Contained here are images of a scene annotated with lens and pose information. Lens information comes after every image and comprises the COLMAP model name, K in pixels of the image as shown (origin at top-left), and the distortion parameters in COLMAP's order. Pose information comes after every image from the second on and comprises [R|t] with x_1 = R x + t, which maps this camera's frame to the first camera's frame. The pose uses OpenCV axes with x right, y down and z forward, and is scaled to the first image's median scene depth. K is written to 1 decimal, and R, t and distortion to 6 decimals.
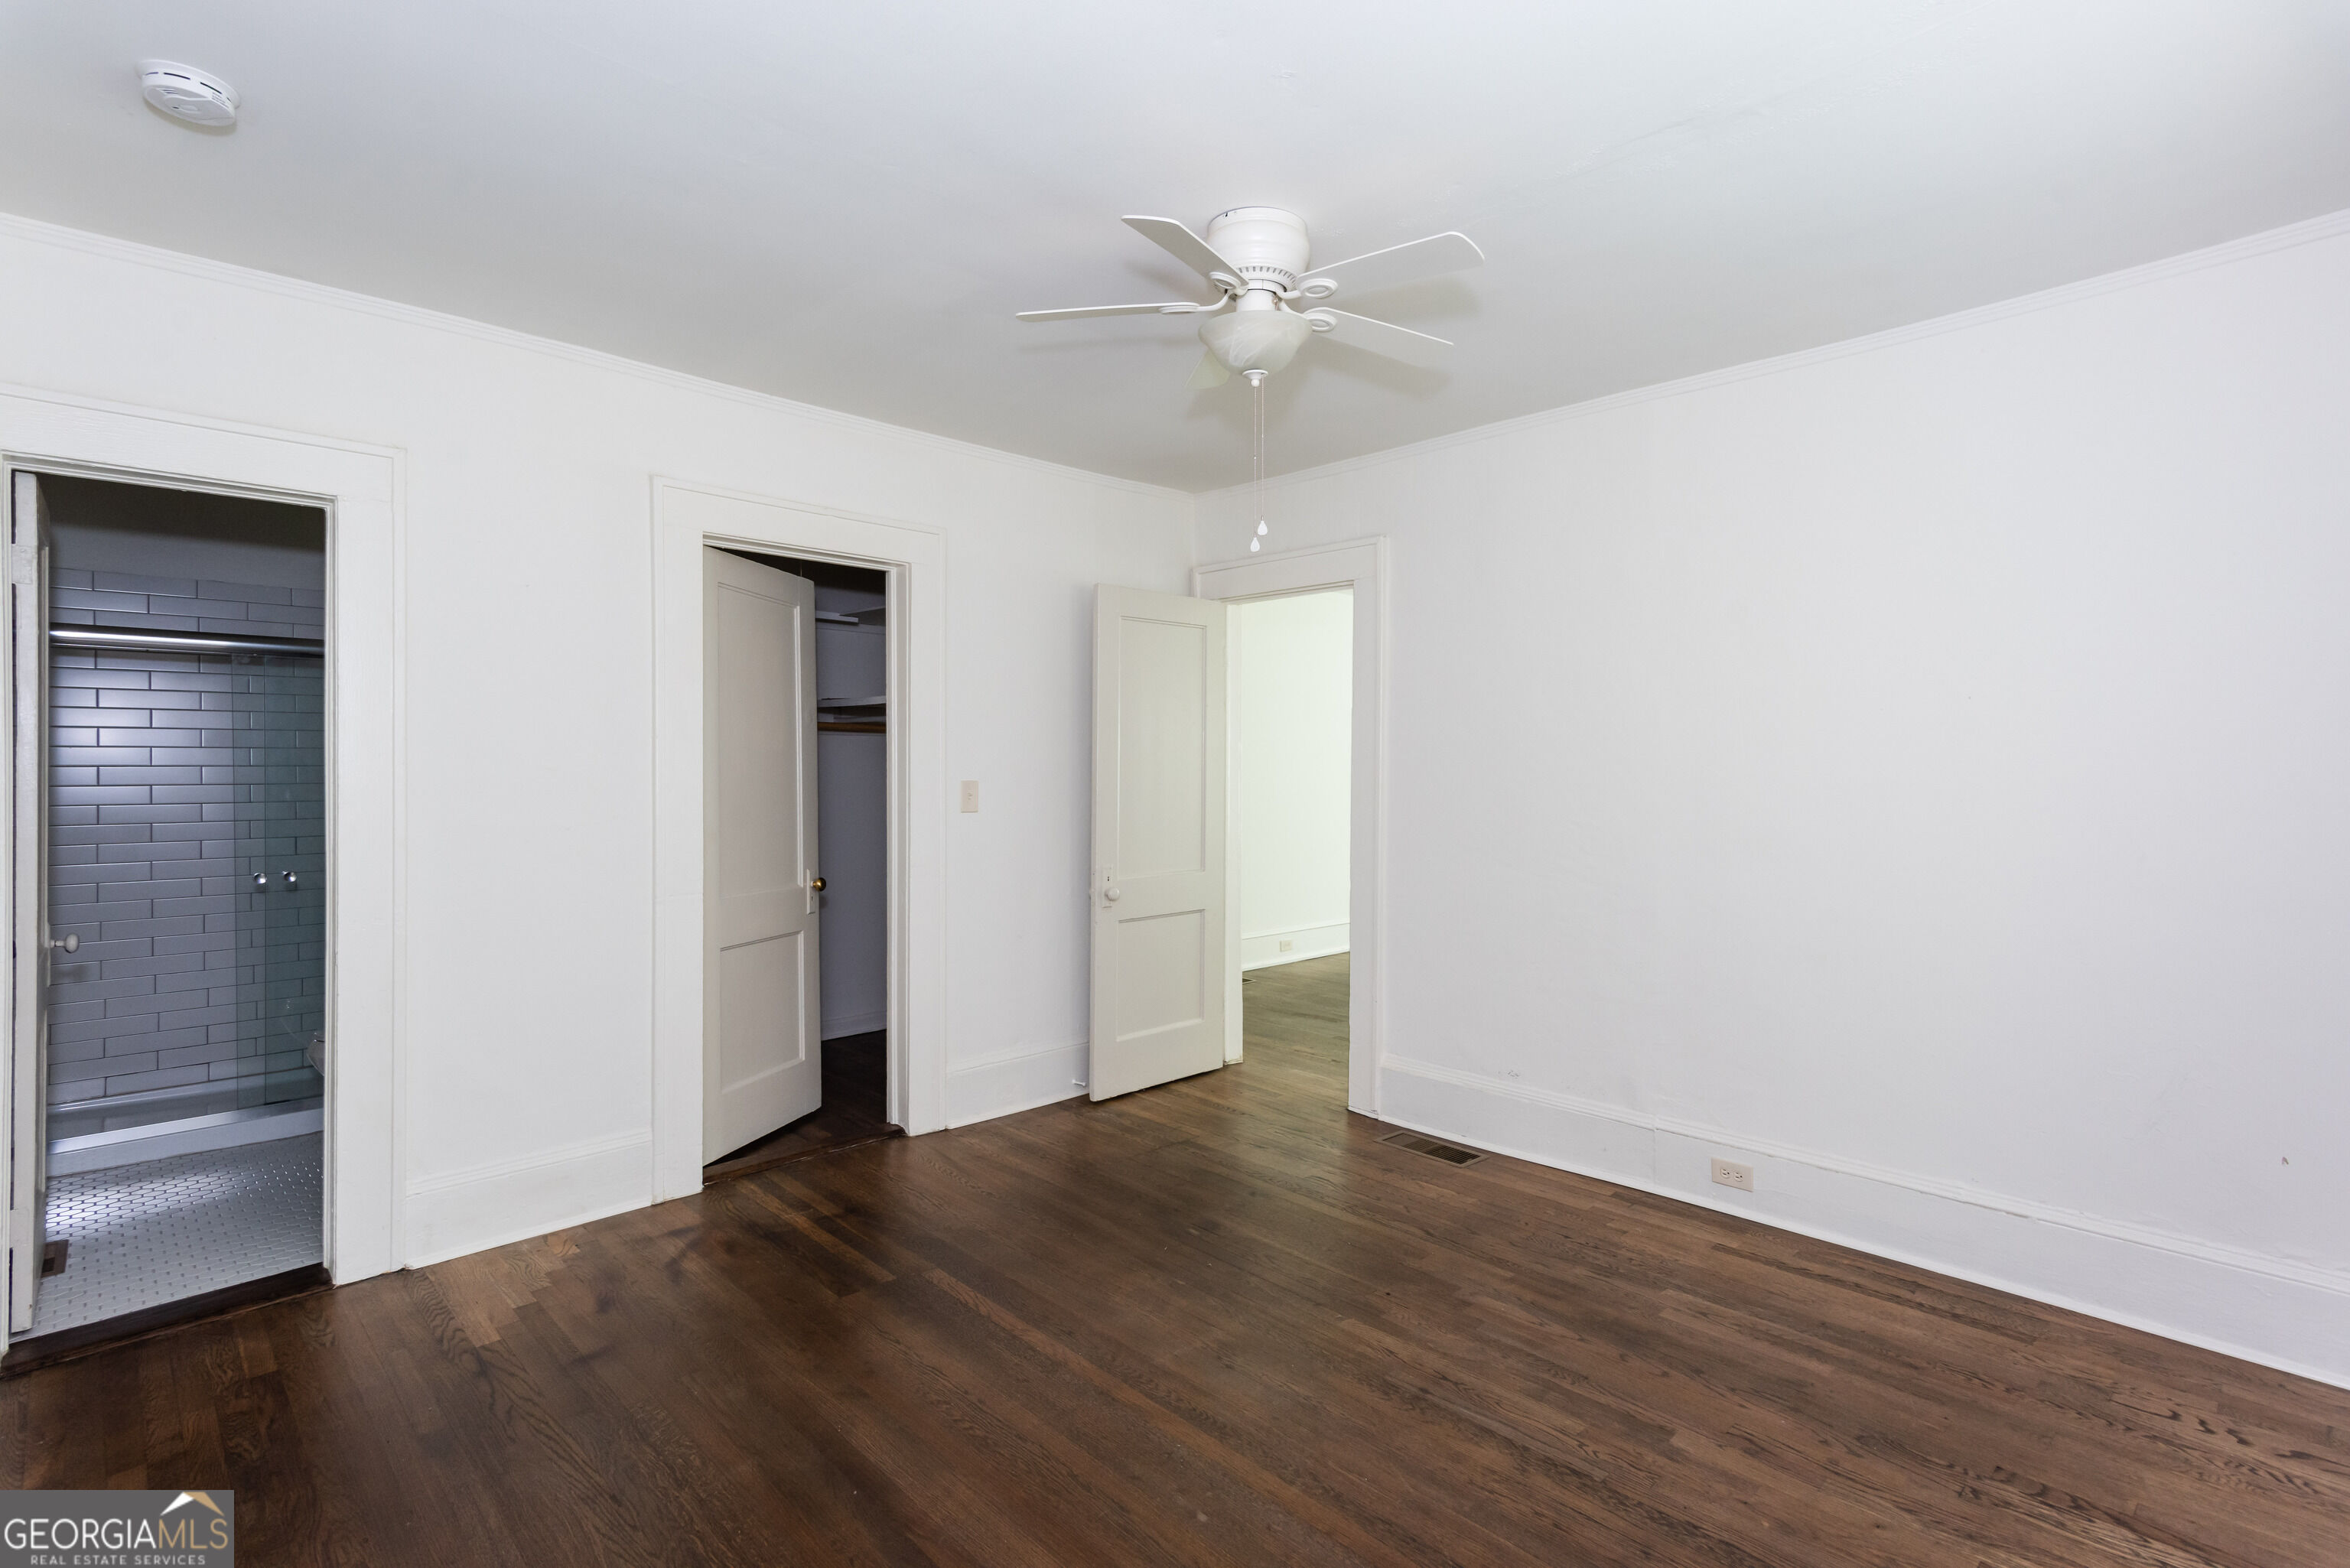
lens RADIAL K [[1147.6, 0, 1179.7], [0, 1147.6, 775.0], [0, 0, 1]] dist [0.023712, 0.001050]
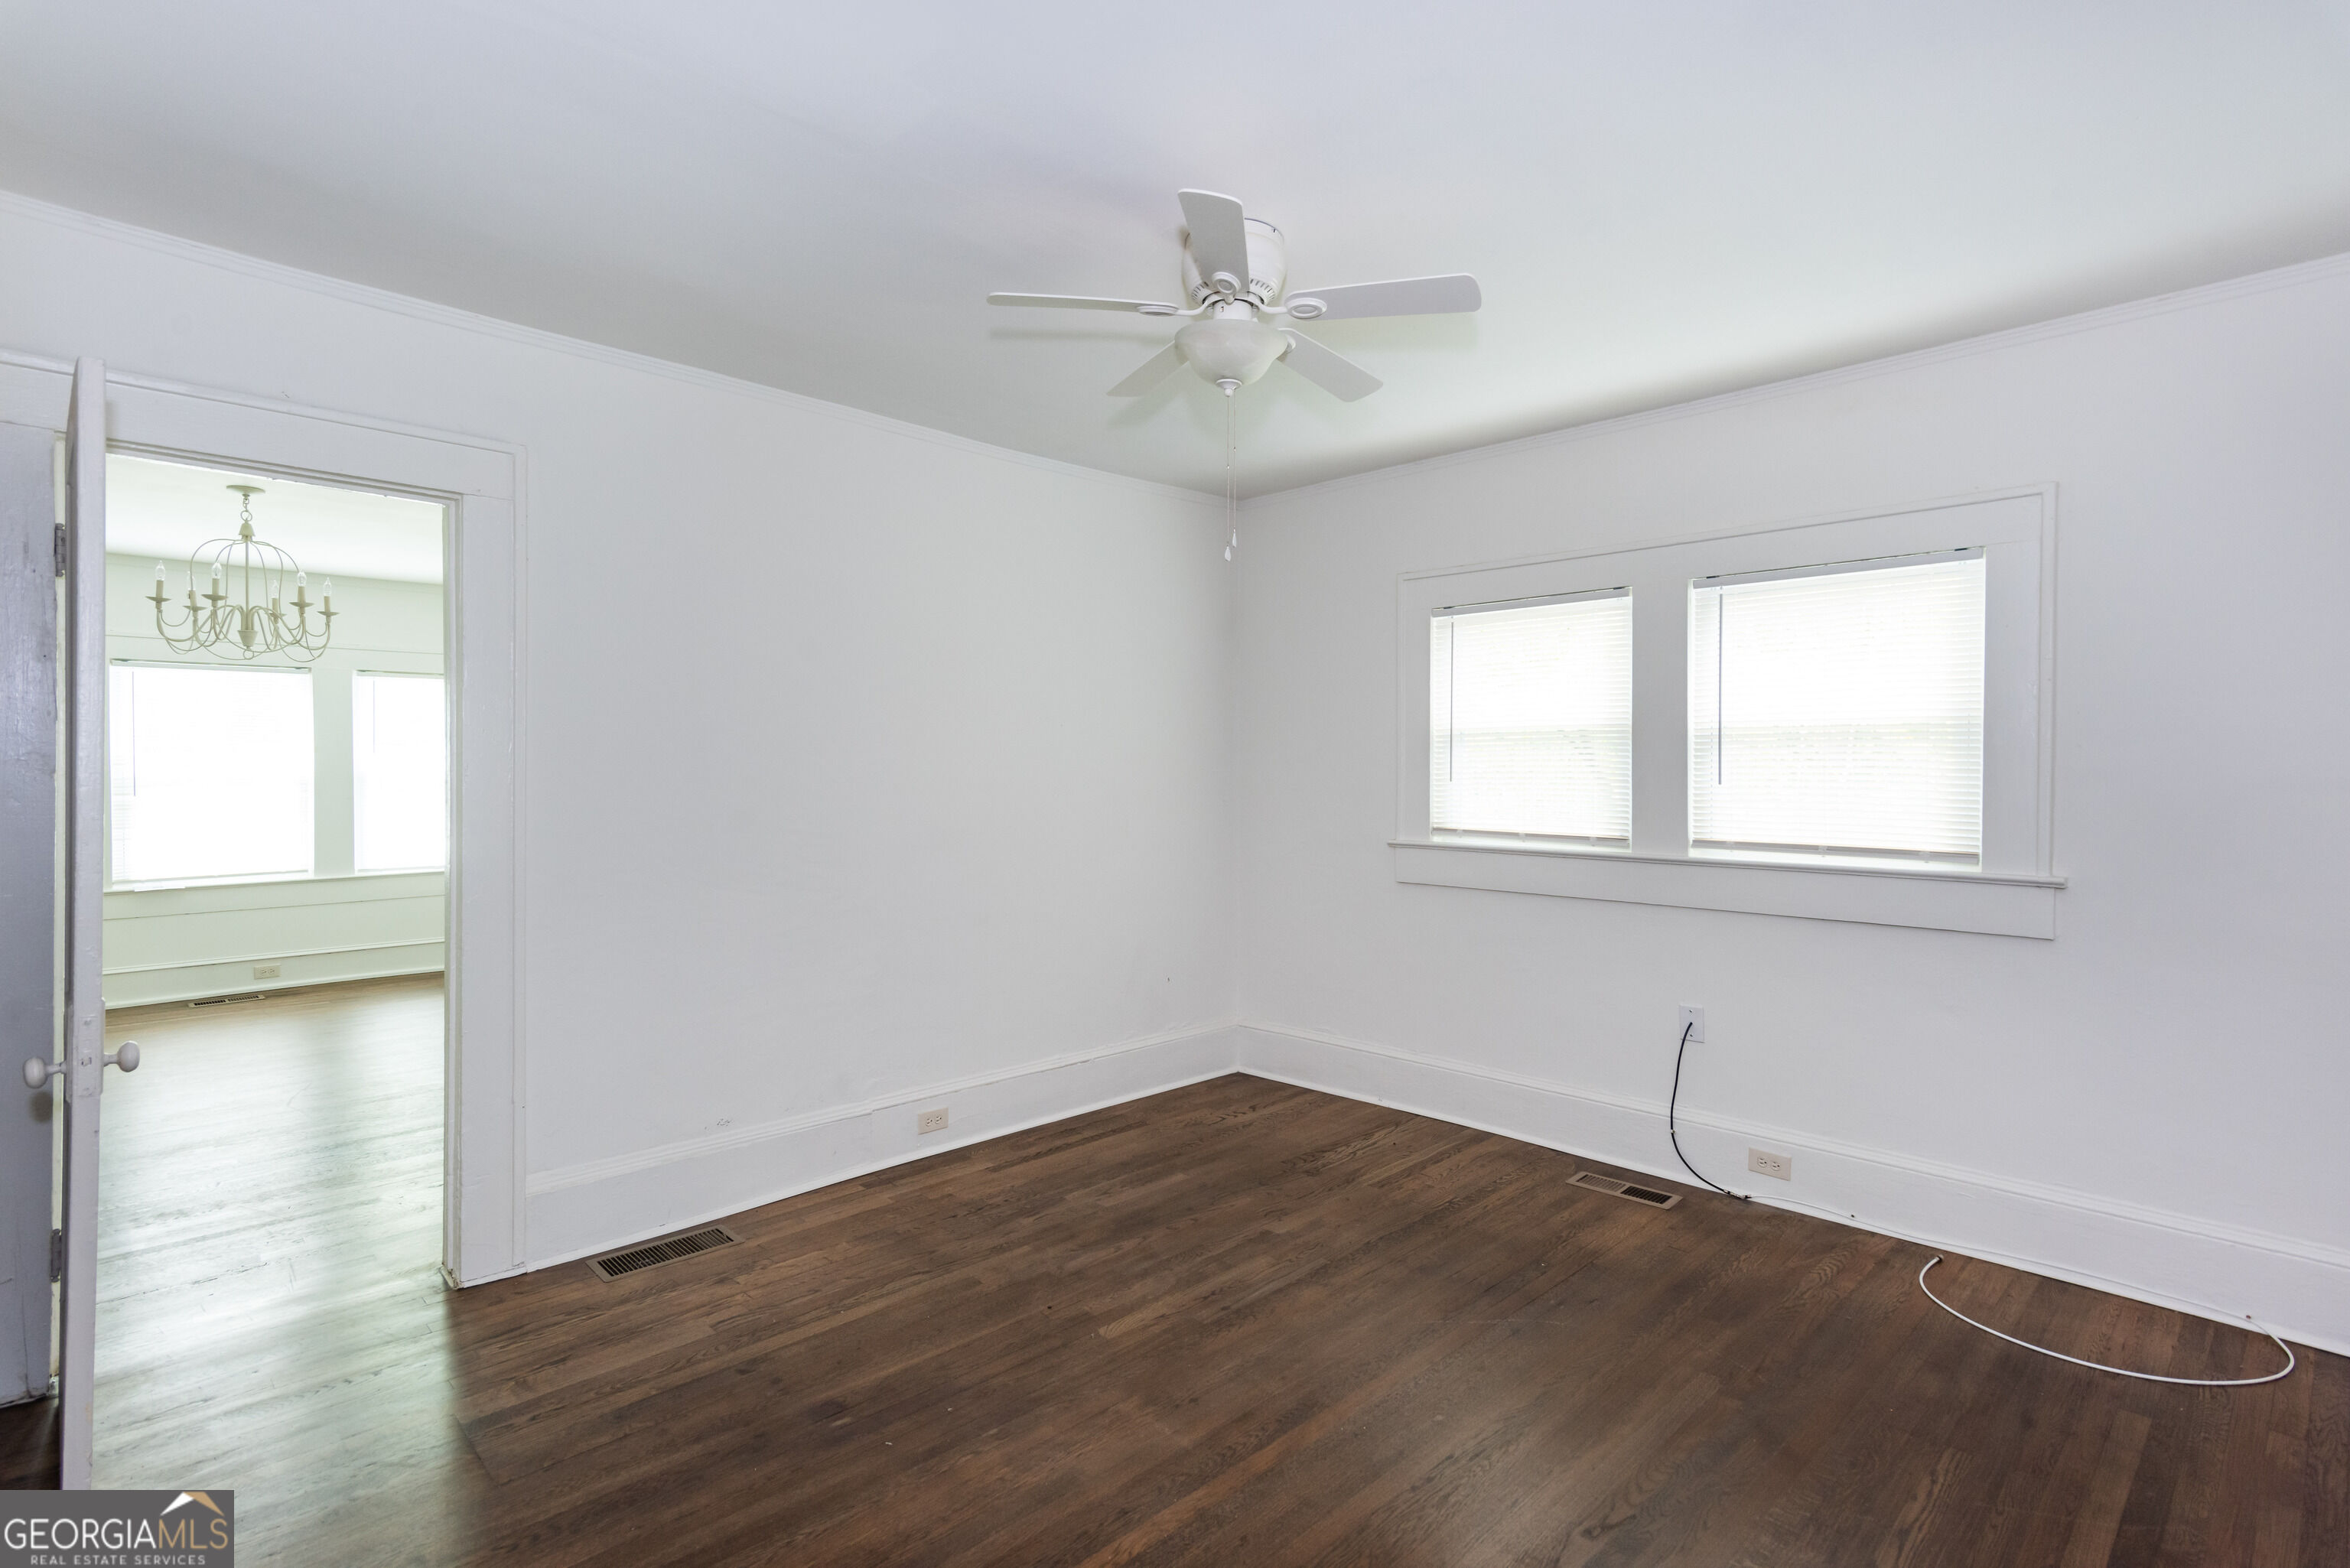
lens RADIAL K [[1147.6, 0, 1163.7], [0, 1147.6, 786.0], [0, 0, 1]] dist [0.023712, 0.001050]
pose [[-0.024084, -0.012270, 0.999635, -0.816365], [0.003471, 0.999918, 0.012357, -0.008401], [-0.999704, 0.003767, -0.024039, 0.940214]]
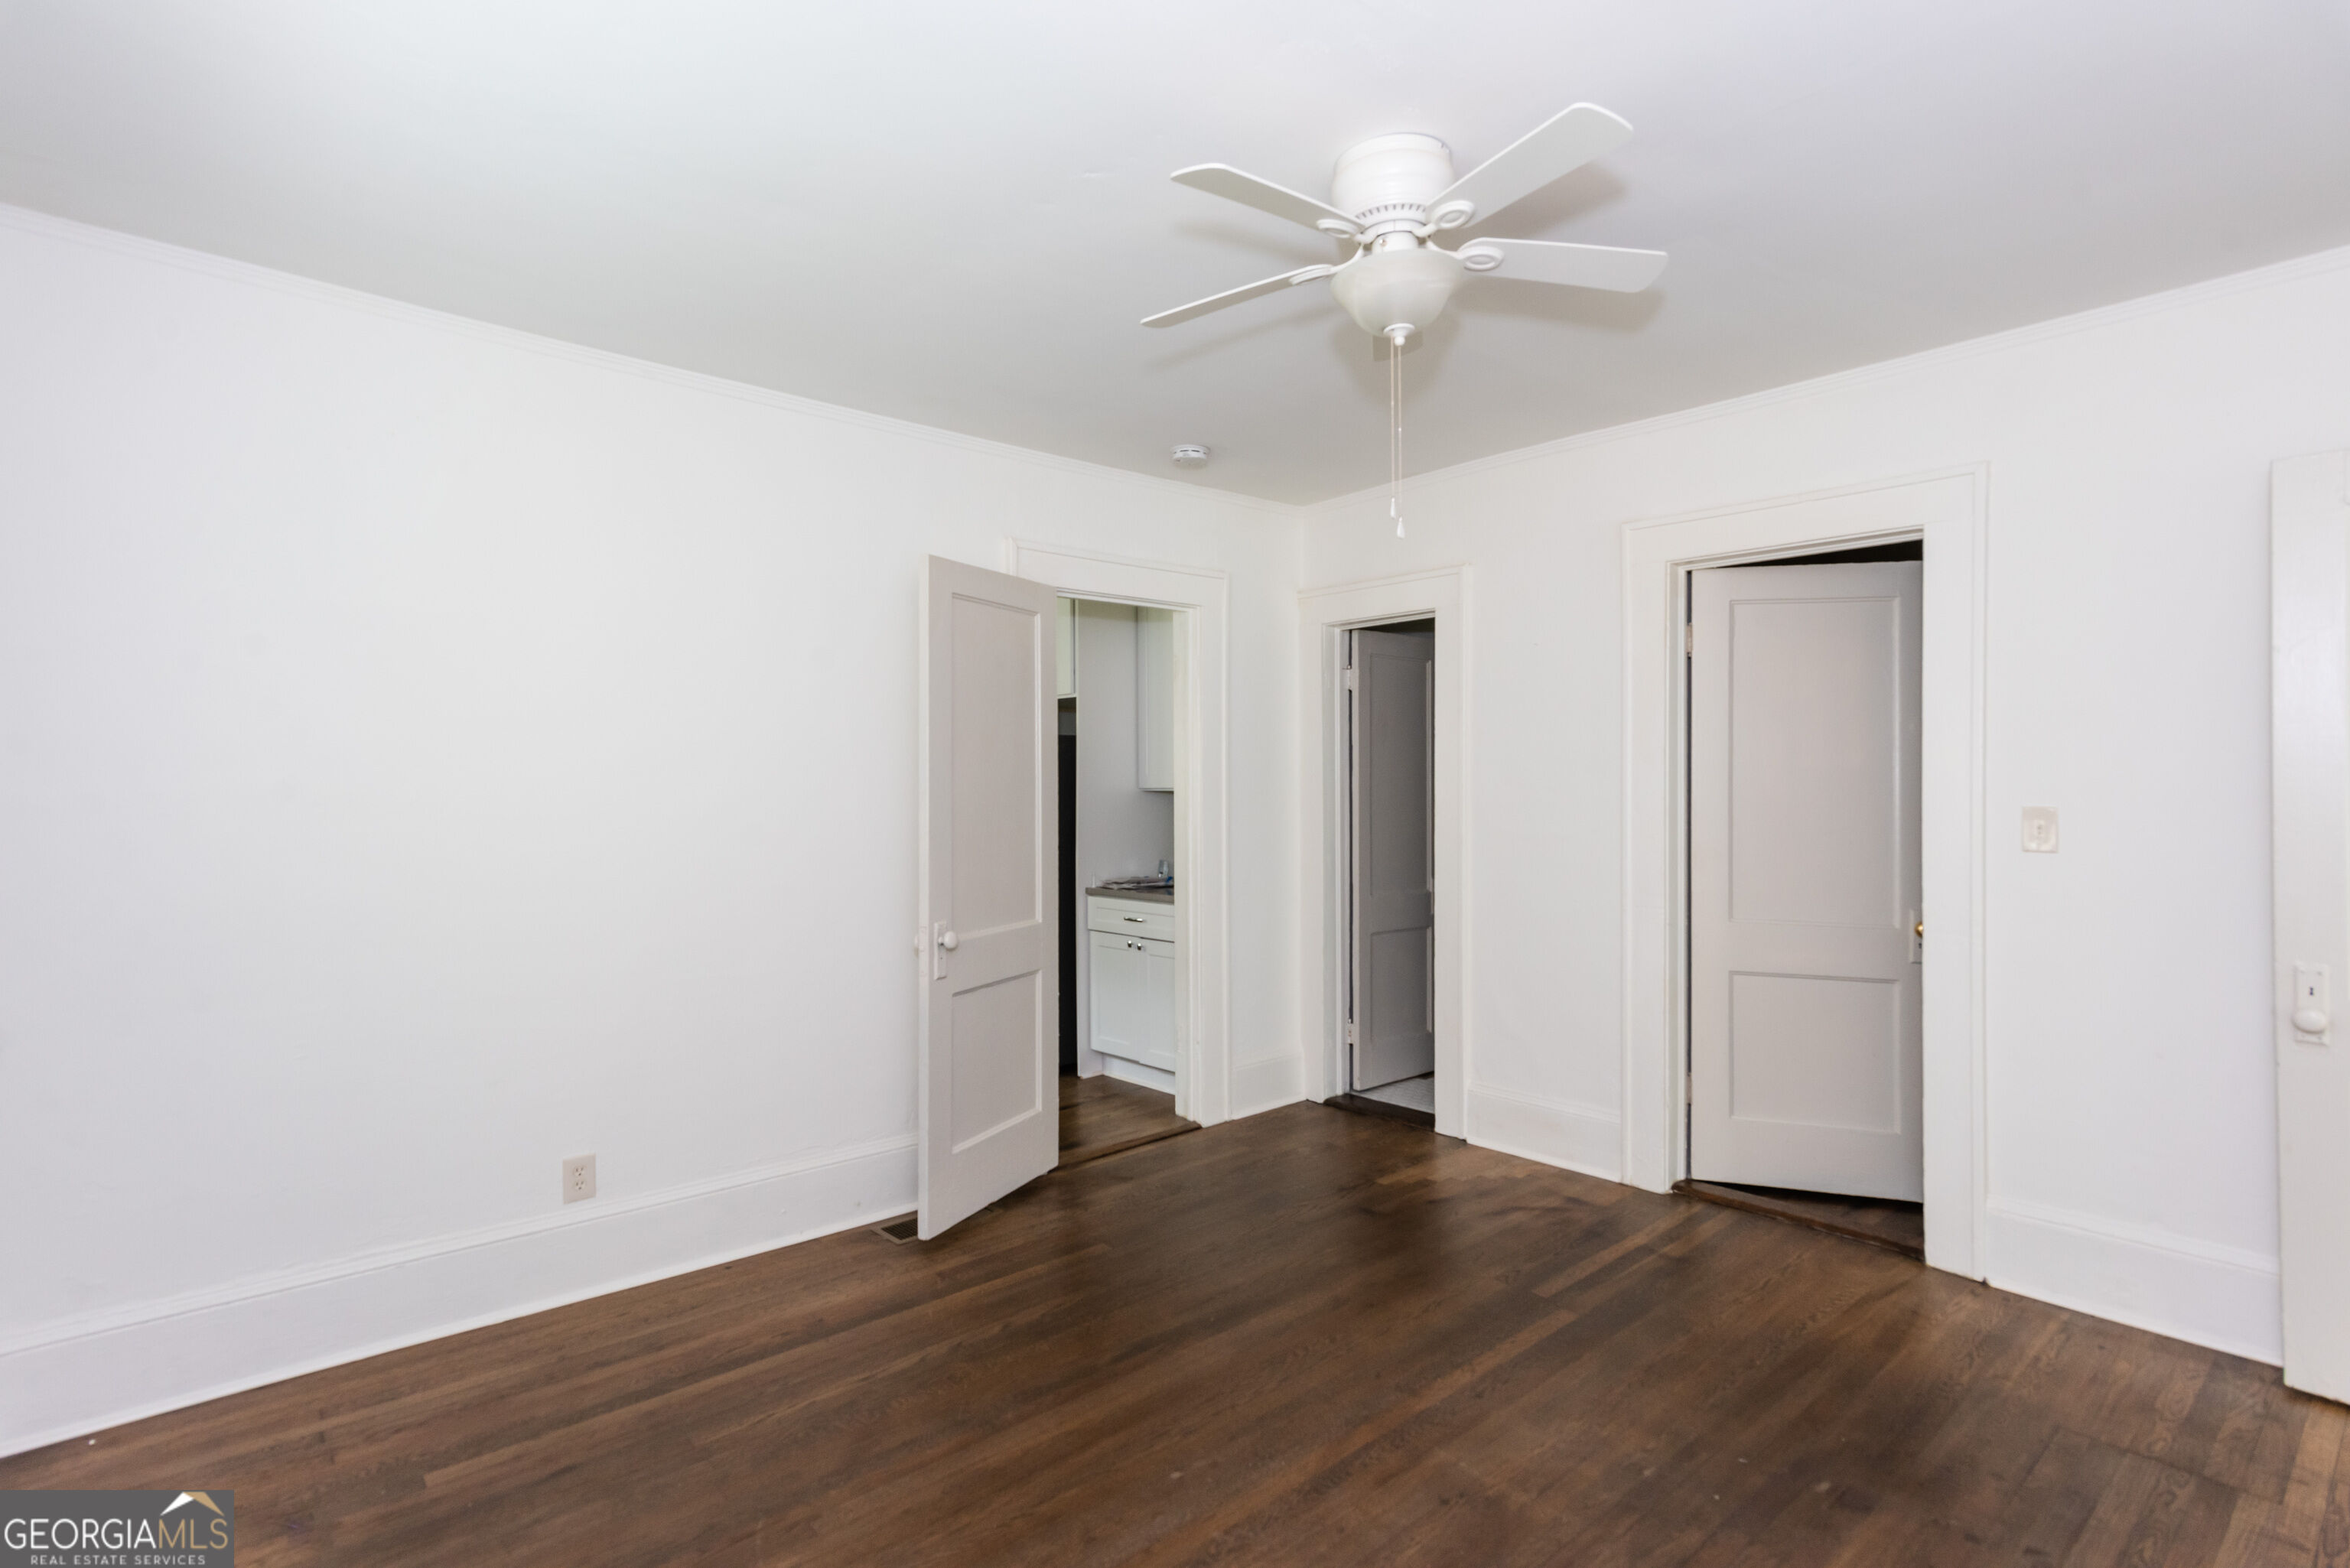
lens RADIAL K [[1147.6, 0, 1180.1], [0, 1147.6, 781.0], [0, 0, 1]] dist [0.023712, 0.001050]
pose [[-0.038428, -0.003299, -0.999256, 0.808773], [-0.001862, 0.999993, -0.003230, -0.011039], [0.999260, 0.001736, -0.038434, 0.753426]]
